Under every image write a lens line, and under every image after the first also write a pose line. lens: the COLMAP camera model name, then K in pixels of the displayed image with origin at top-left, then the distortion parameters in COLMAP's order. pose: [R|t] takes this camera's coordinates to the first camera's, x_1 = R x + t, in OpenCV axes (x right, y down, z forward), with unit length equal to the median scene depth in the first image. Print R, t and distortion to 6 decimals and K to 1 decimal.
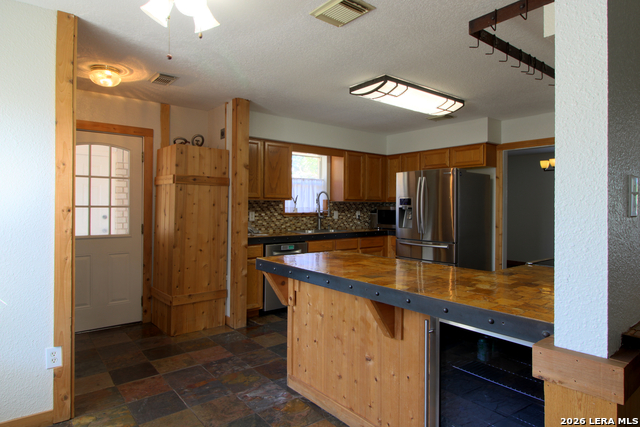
lens RADIAL K [[381.3, 0, 322.4], [0, 381.3, 204.0], [0, 0, 1]] dist [-0.000836, -0.003274]
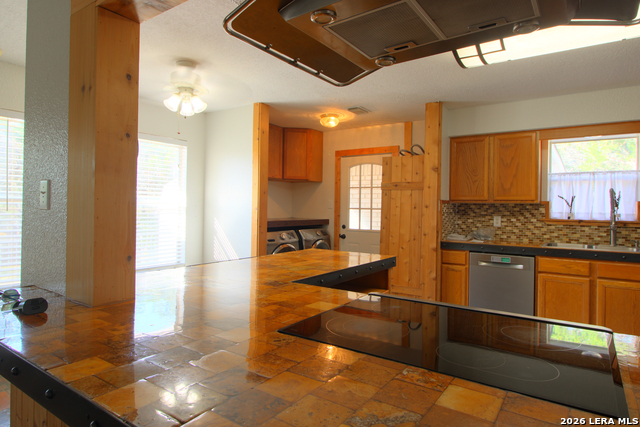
lens RADIAL K [[381.3, 0, 322.4], [0, 381.3, 204.0], [0, 0, 1]] dist [-0.000836, -0.003274]
pose [[0.290030, -0.008597, -0.956979, 0.673364], [-0.007319, 0.999910, -0.011201, 0.005772], [0.956990, 0.010252, 0.289941, 0.435762]]
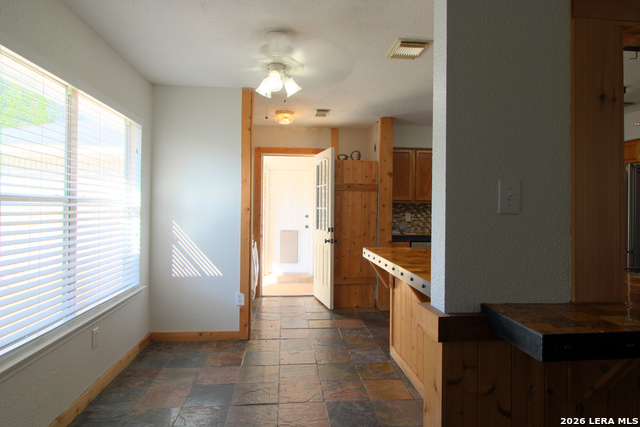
lens RADIAL K [[381.3, 0, 322.4], [0, 381.3, 204.0], [0, 0, 1]] dist [-0.000836, -0.003274]
pose [[0.837088, -0.004170, -0.547053, 0.271539], [-0.000548, 0.999964, -0.008461, 0.003687], [0.547069, 0.007382, 0.837055, -0.101432]]
